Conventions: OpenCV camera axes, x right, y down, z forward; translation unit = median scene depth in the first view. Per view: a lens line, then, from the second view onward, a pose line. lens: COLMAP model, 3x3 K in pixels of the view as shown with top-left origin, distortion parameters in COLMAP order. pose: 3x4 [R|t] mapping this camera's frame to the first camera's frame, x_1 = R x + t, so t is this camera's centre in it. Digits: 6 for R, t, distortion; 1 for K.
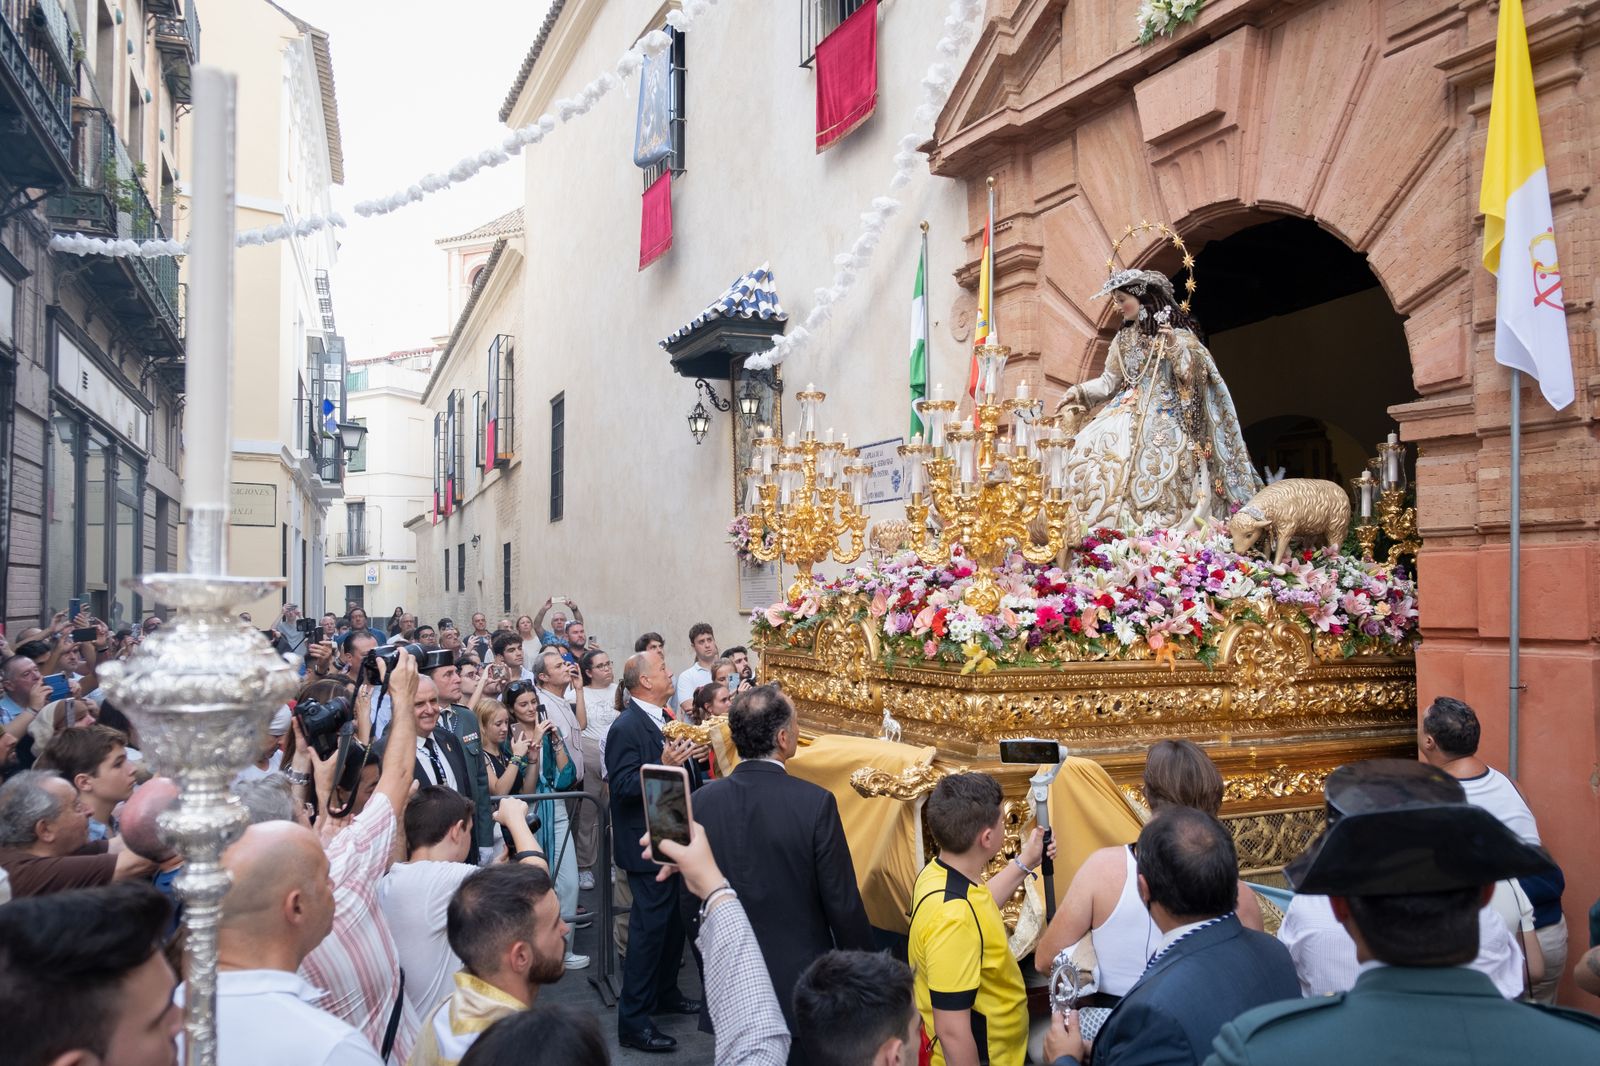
lens RADIAL K [[1254.7, 0, 792.6], [0, 1254.7, 533.6], [0, 0, 1]] dist [-0.035916, 0.048264]
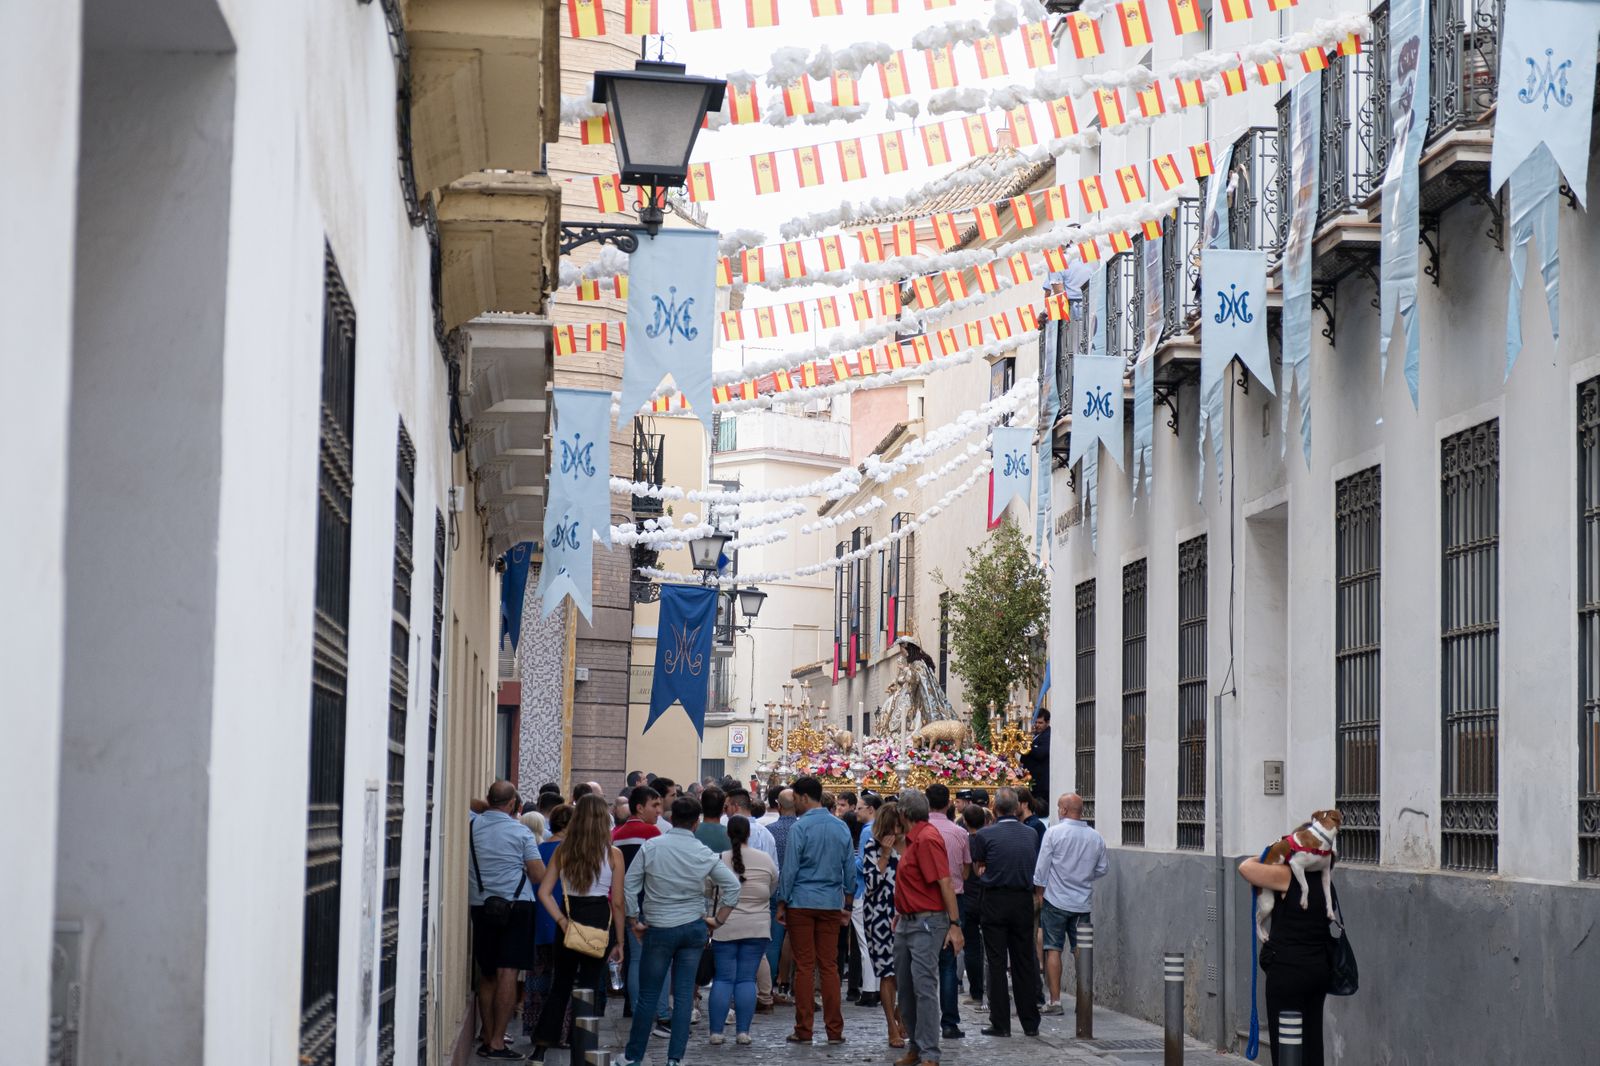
lens RADIAL K [[1254.7, 0, 800.8], [0, 1254.7, 533.1], [0, 0, 1]] dist [-0.035916, 0.048264]
pose [[0.953684, -0.027773, -0.299524, -0.063785], [-0.016149, 0.989566, -0.143174, 0.010204], [0.300375, 0.141380, 0.943285, 0.223132]]
